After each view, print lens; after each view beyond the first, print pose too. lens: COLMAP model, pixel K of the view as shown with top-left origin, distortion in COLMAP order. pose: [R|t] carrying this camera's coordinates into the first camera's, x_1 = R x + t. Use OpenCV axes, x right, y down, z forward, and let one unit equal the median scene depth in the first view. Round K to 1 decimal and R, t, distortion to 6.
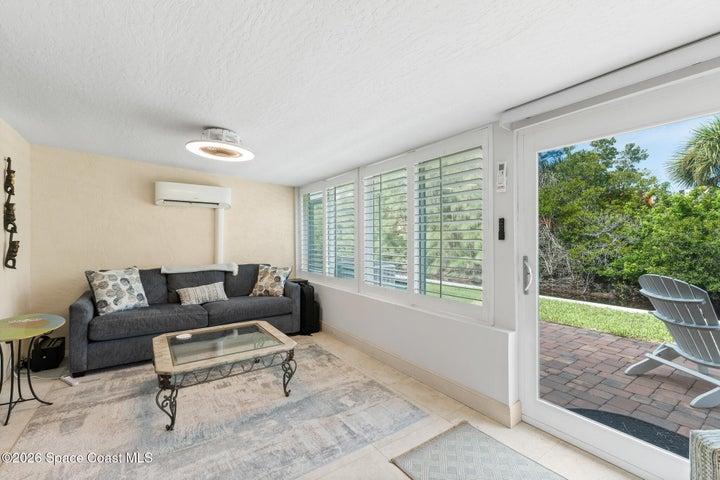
lens RADIAL K [[306.9, 0, 357.7], [0, 306.9, 239.0], [0, 0, 1]] dist [0.003911, 0.000411]
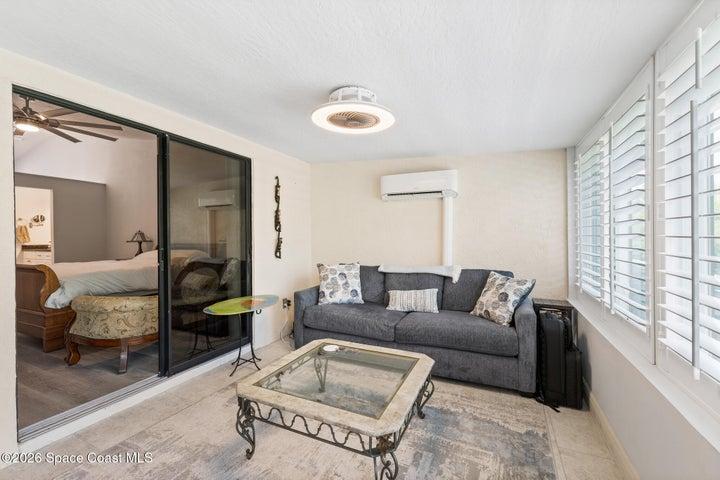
lens RADIAL K [[306.9, 0, 358.4], [0, 306.9, 241.0], [0, 0, 1]] dist [0.003911, 0.000411]
pose [[0.499335, 0.007913, -0.866373, 0.149628], [0.007035, 0.999888, 0.013186, 0.003611], [0.866381, -0.012679, 0.499223, 0.442345]]
